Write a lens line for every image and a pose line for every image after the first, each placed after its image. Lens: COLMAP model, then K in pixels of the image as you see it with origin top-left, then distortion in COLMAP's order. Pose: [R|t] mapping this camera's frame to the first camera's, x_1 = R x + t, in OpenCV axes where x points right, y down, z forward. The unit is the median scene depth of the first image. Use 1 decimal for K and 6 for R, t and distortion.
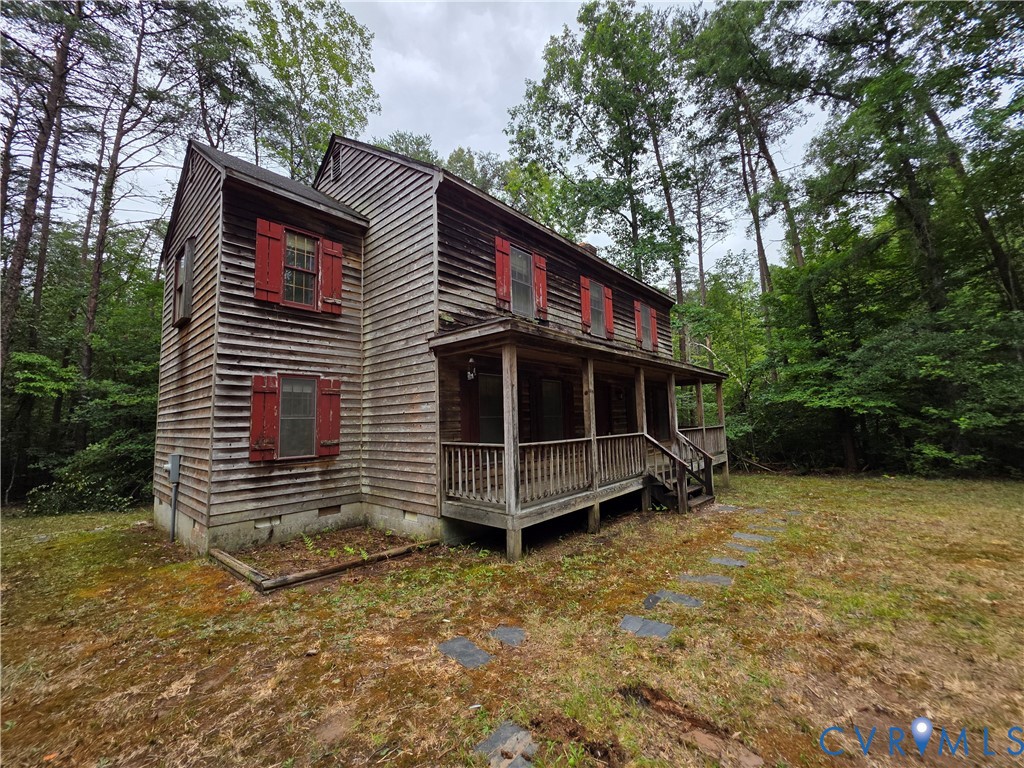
lens RADIAL K [[410.8, 0, 511.3], [0, 410.8, 382.3], [0, 0, 1]] dist [-0.002861, 0.000406]
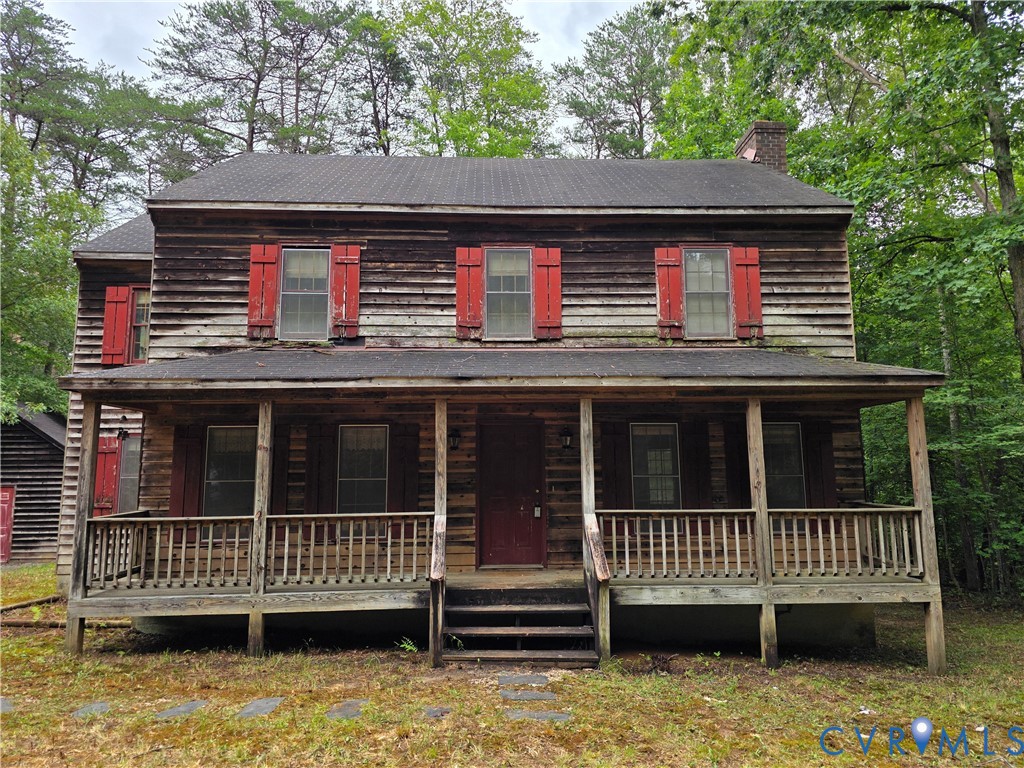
lens RADIAL K [[637.9, 0, 512.8], [0, 637.9, 383.8], [0, 0, 1]] dist [0.034831, 0.000498]
pose [[0.713553, -0.072762, -0.696813, 1.165913], [0.062520, 0.997237, -0.040110, -0.016576], [0.697806, -0.014945, 0.716131, 0.486553]]
